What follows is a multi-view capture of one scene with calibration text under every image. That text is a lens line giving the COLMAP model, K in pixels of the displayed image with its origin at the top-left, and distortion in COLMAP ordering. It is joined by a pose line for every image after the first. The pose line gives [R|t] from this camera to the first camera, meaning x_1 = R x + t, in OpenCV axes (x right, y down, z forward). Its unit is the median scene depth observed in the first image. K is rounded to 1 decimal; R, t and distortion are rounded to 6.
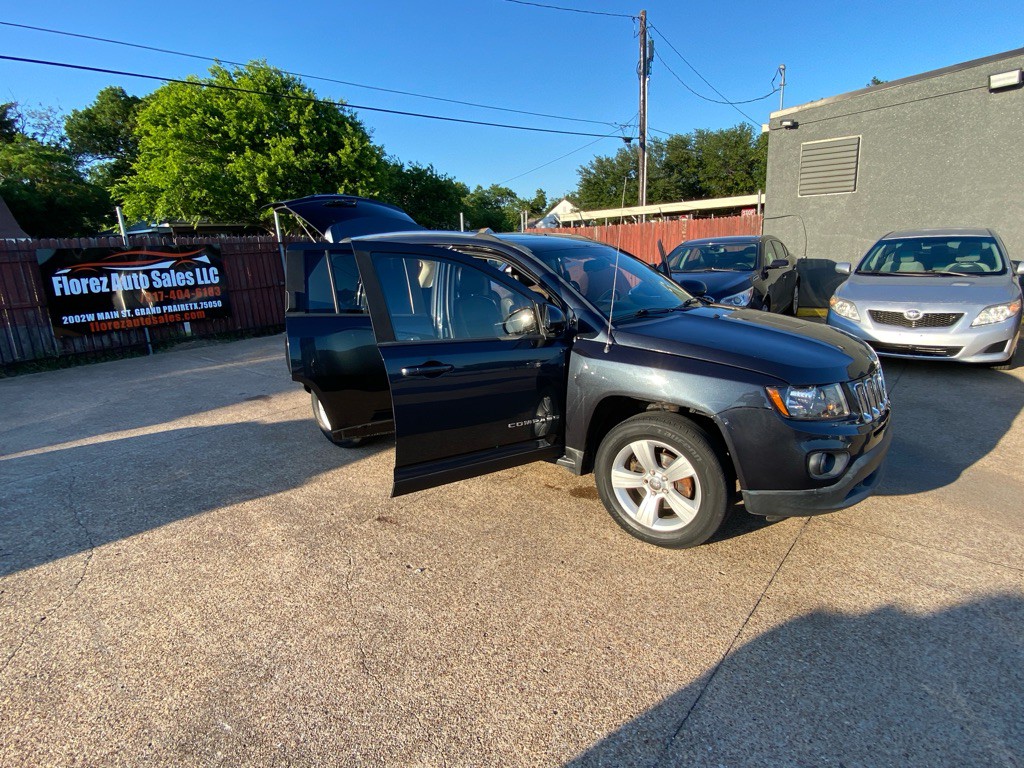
lens RADIAL K [[552.7, 0, 515.8], [0, 552.7, 377.8], [0, 0, 1]] dist [0.021598, -0.023579]
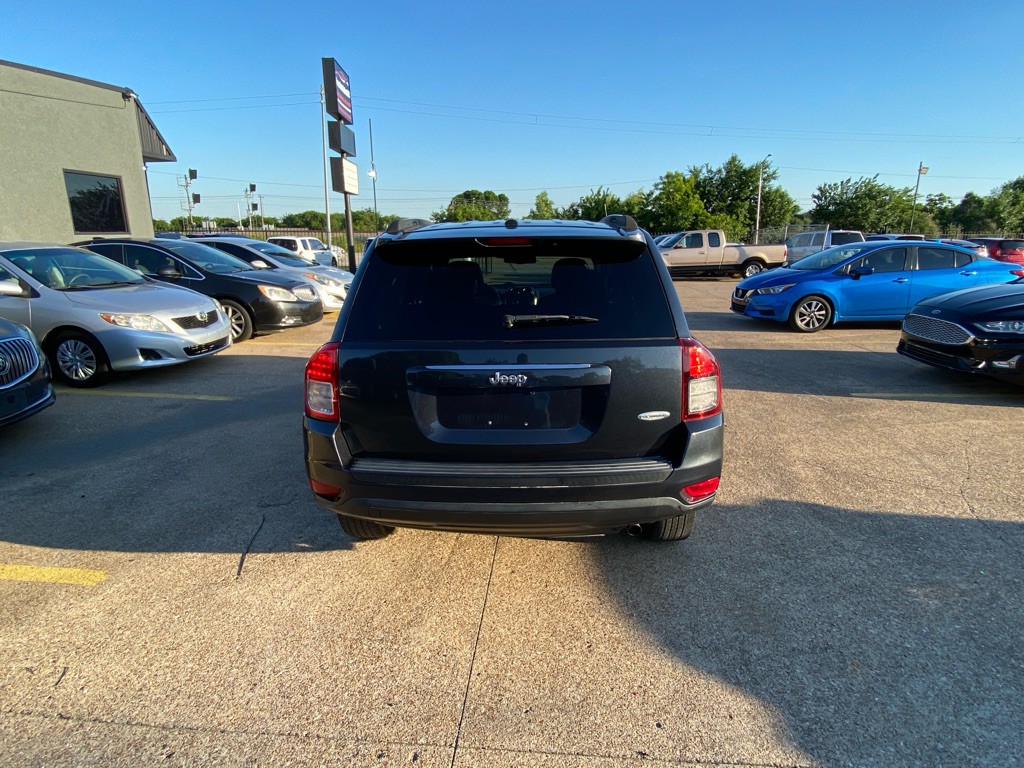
lens RADIAL K [[552.7, 0, 513.7], [0, 552.7, 380.7], [0, 0, 1]] dist [0.021598, -0.023579]
pose [[-0.574200, -0.167044, 0.801493, -0.447706], [0.214619, 0.914018, 0.344252, -0.197158], [-0.790084, 0.369685, -0.488979, 0.889180]]
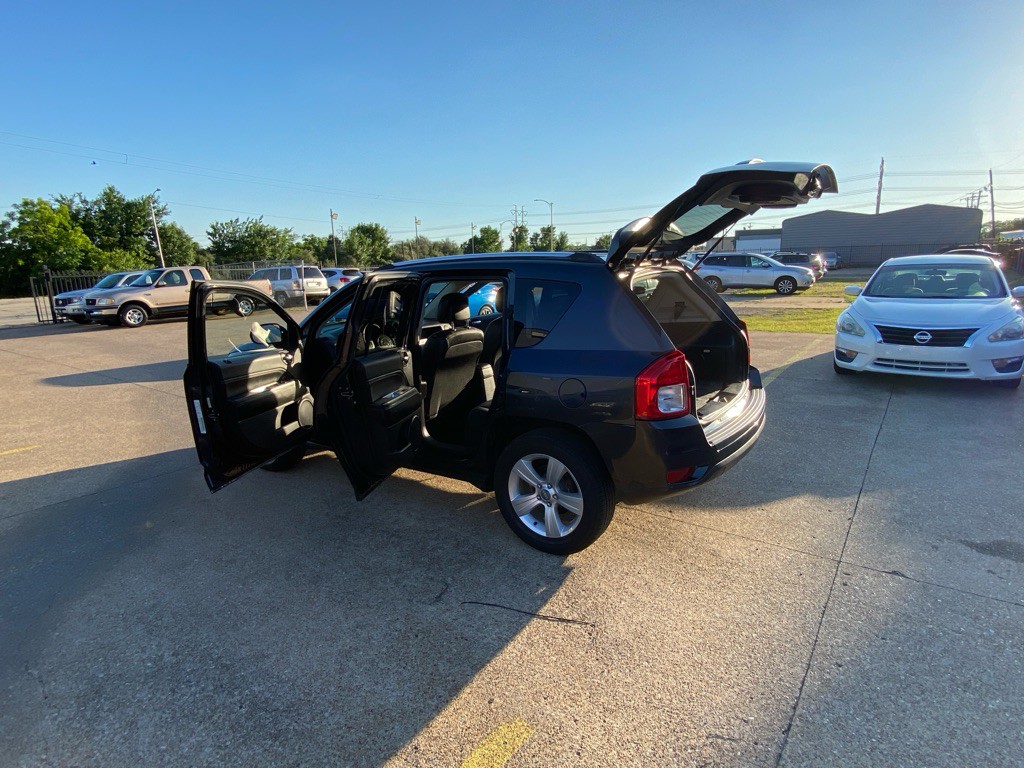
lens RADIAL K [[552.7, 0, 511.8], [0, 552.7, 382.4], [0, 0, 1]] dist [0.021598, -0.023579]
pose [[-0.996624, 0.075080, -0.033212, -0.022132], [0.053333, 0.899641, 0.433360, -0.280043], [0.062415, 0.430126, -0.900609, 1.144987]]
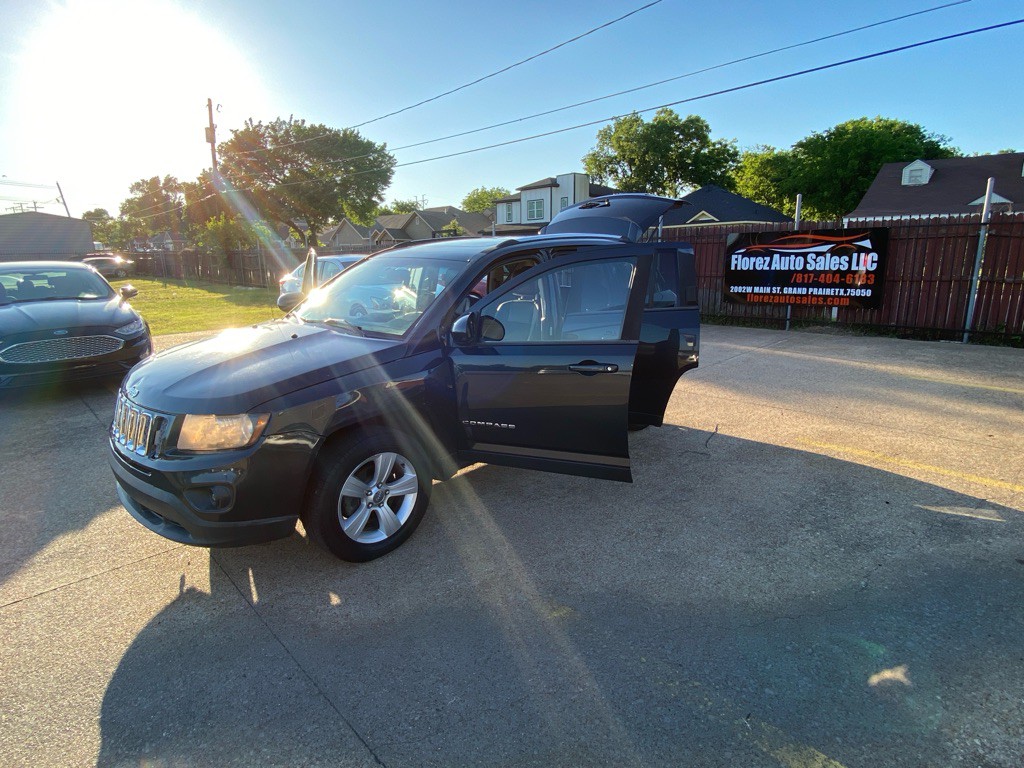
lens RADIAL K [[552.7, 0, 508.4], [0, 552.7, 386.6], [0, 0, 1]] dist [0.021598, -0.023579]
pose [[-0.118147, 0.276841, -0.953625, 0.592982], [-0.205287, 0.932795, 0.296228, -0.184304], [0.971544, 0.230765, -0.053375, 0.677518]]
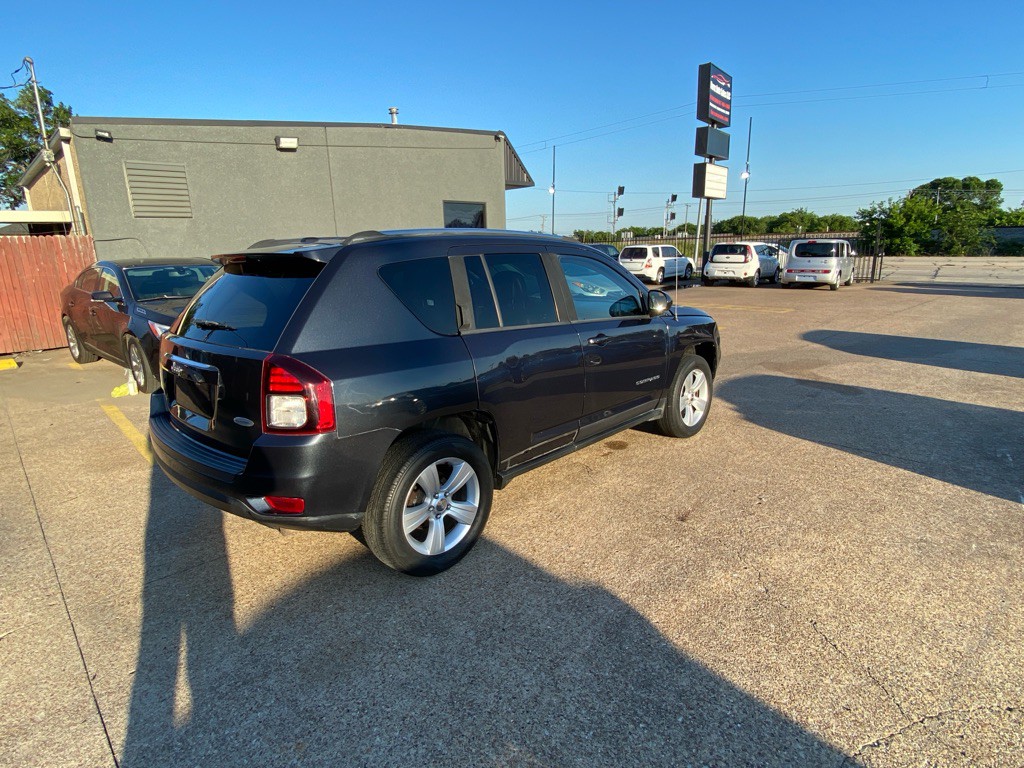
lens RADIAL K [[552.7, 0, 505.3], [0, 552.7, 383.3], [0, 0, 1]] dist [0.021598, -0.023579]
pose [[0.120710, -0.199214, 0.972493, -0.543009], [0.251396, 0.953856, 0.164192, -0.098284], [-0.960328, 0.224661, 0.165222, 0.494960]]
